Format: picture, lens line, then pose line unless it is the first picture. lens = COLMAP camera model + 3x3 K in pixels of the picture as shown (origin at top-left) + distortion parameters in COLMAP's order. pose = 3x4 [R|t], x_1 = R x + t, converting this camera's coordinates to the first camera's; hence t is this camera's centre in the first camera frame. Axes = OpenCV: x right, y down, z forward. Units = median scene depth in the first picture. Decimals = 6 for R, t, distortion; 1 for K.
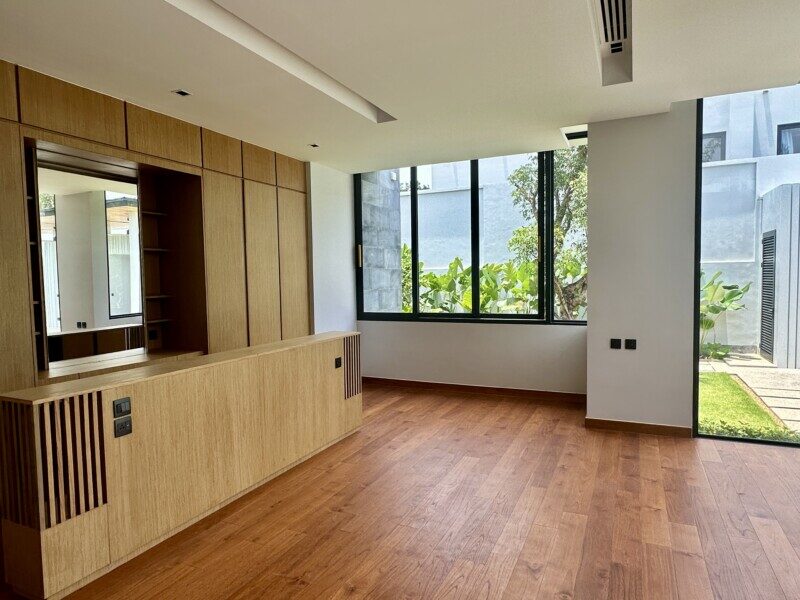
lens RADIAL K [[500.1, 0, 399.4], [0, 500.1, 304.5], [0, 0, 1]] dist [0.007796, 0.002791]
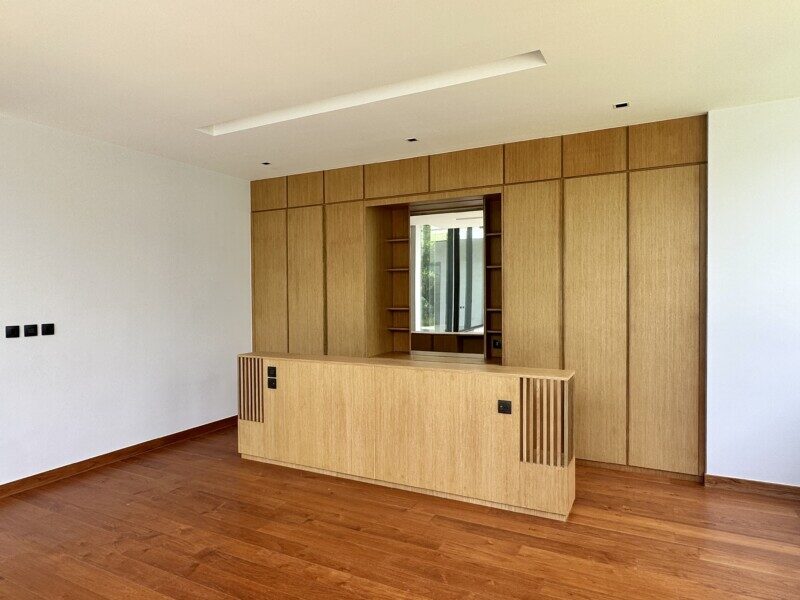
lens RADIAL K [[500.1, 0, 399.4], [0, 500.1, 304.5], [0, 0, 1]] dist [0.007796, 0.002791]
pose [[-0.040427, 0.036874, -0.998502, 0.725559], [-0.049235, 0.998031, 0.038850, -0.070081], [0.997969, 0.050732, -0.038531, 0.971438]]
